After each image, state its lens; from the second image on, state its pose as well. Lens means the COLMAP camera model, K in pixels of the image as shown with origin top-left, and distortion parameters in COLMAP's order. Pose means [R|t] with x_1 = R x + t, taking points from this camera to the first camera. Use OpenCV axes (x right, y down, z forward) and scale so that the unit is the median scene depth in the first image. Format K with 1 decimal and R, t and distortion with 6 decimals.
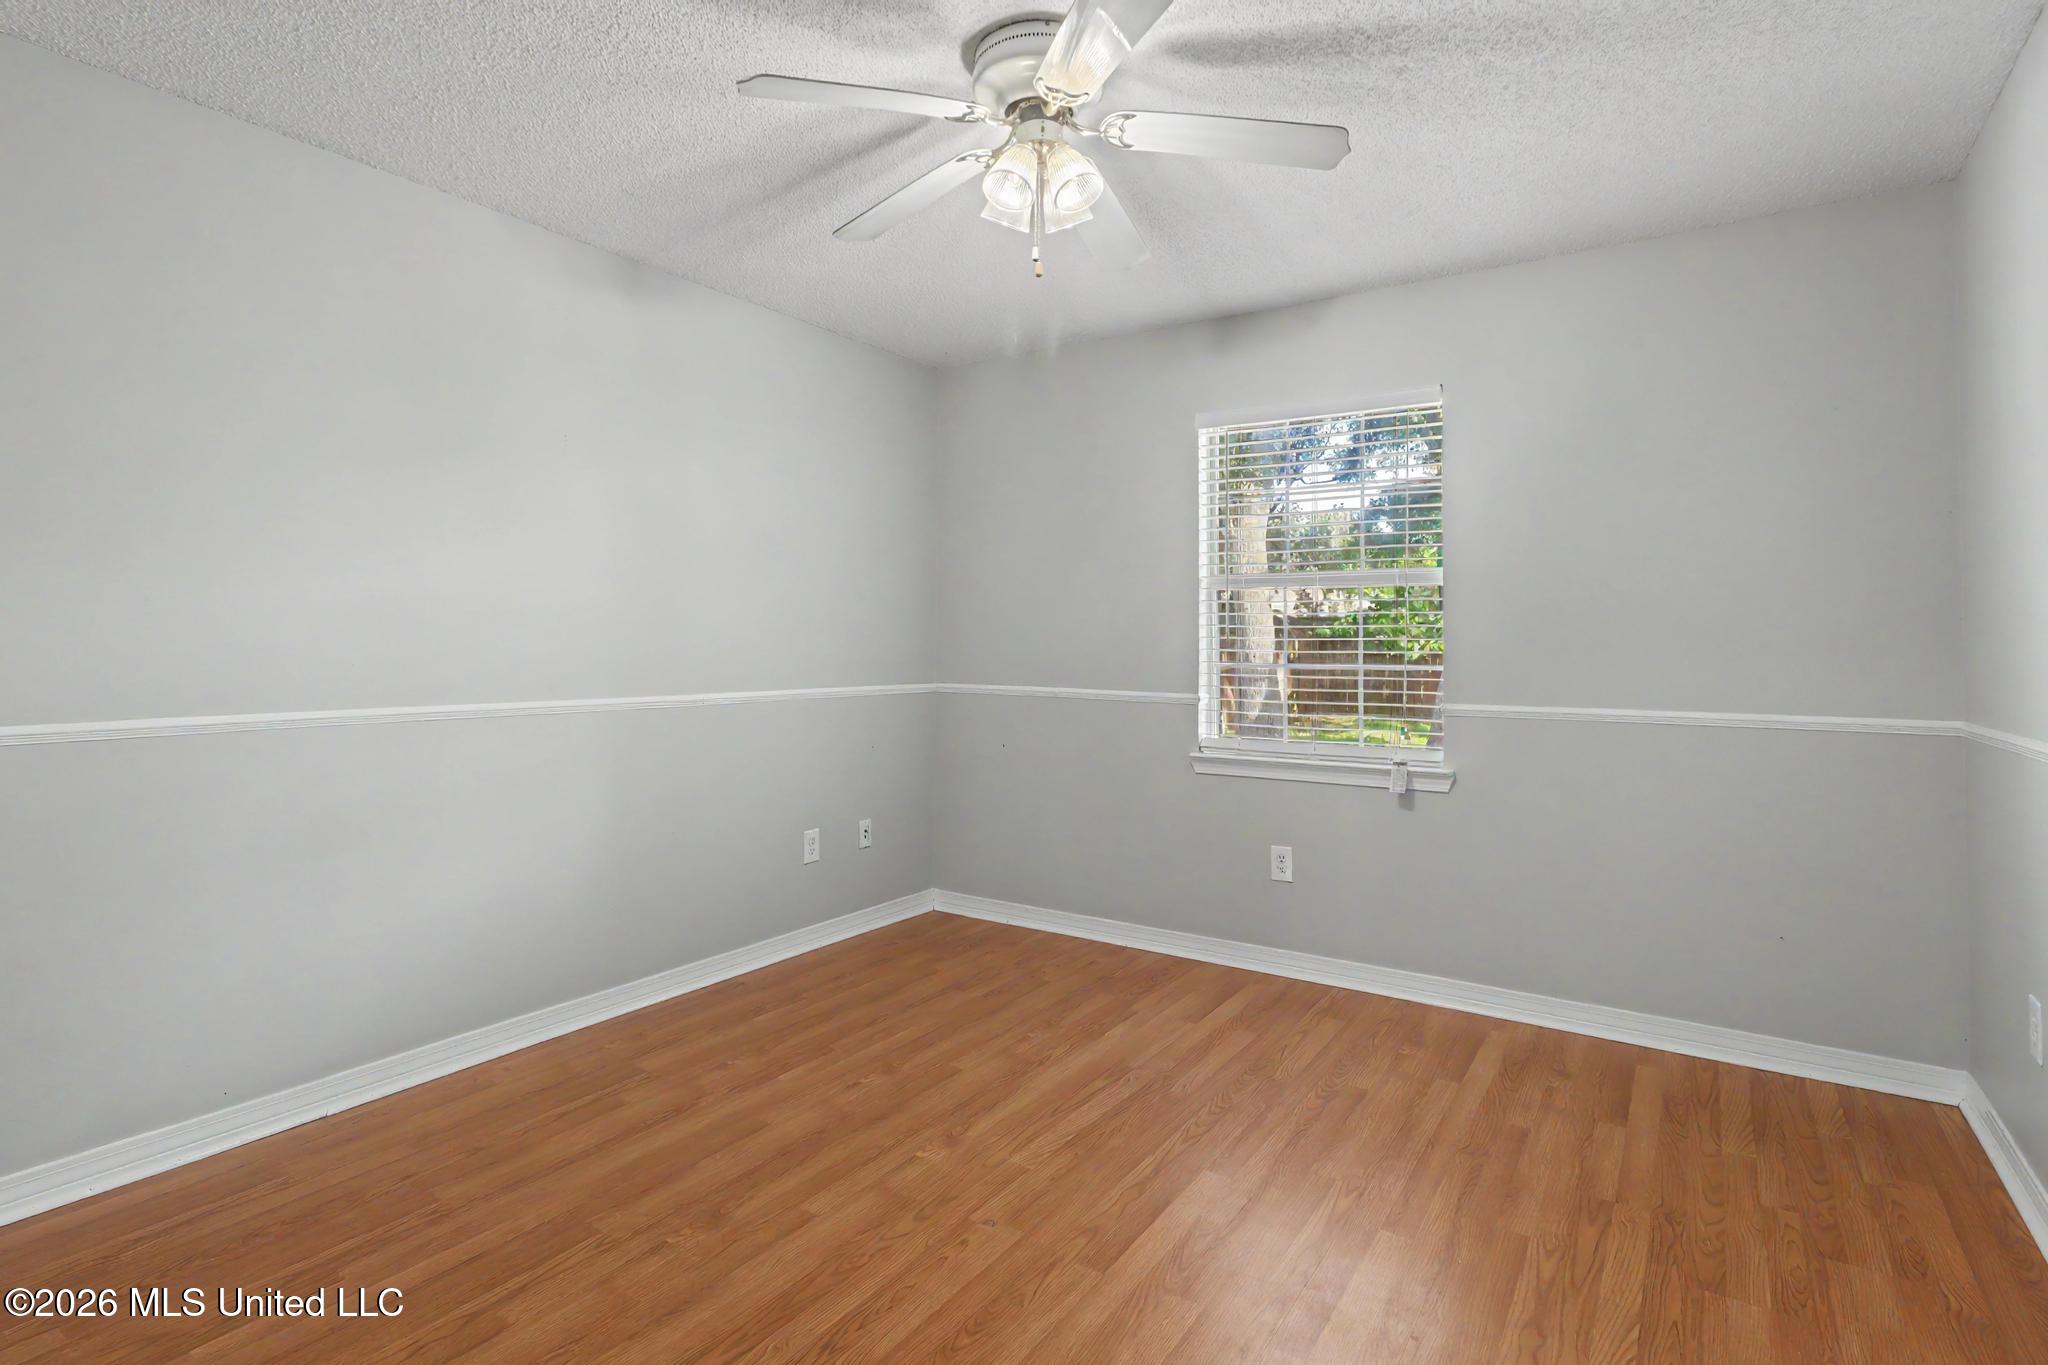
lens RADIAL K [[966.8, 0, 1029.1], [0, 966.8, 661.1], [0, 0, 1]] dist [-0.002106, 0.000210]
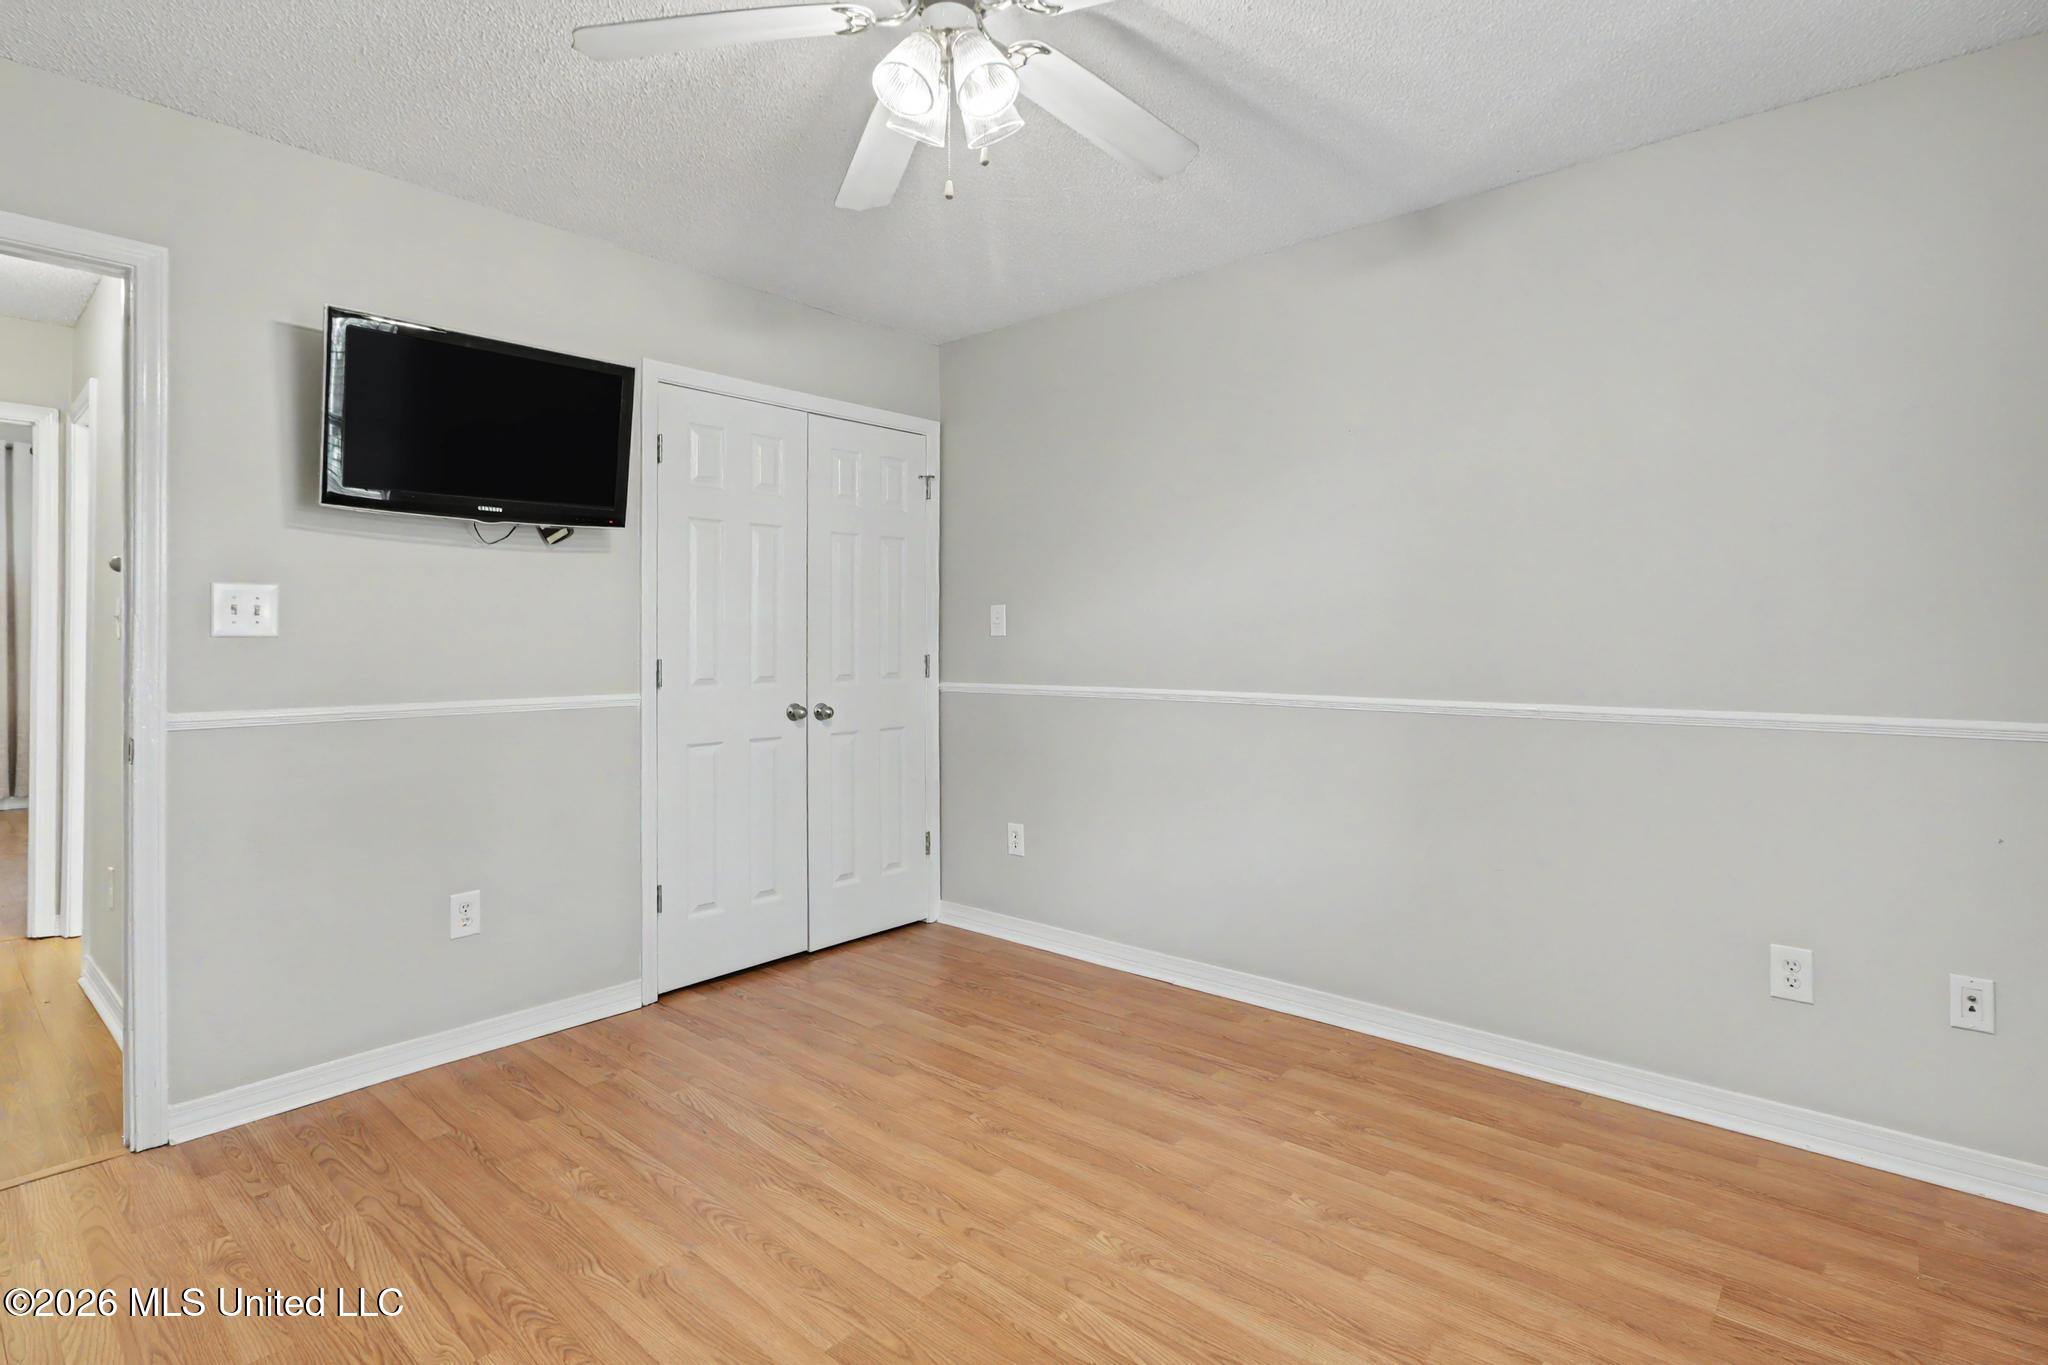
lens RADIAL K [[1003.7, 0, 1030.6], [0, 1003.7, 634.6], [0, 0, 1]] dist [-0.001994, 0.000097]
pose [[-0.104710, -0.008669, -0.994465, 0.770516], [-0.018114, 0.999813, -0.006808, -0.012294], [0.994338, 0.017300, -0.104847, 1.008864]]
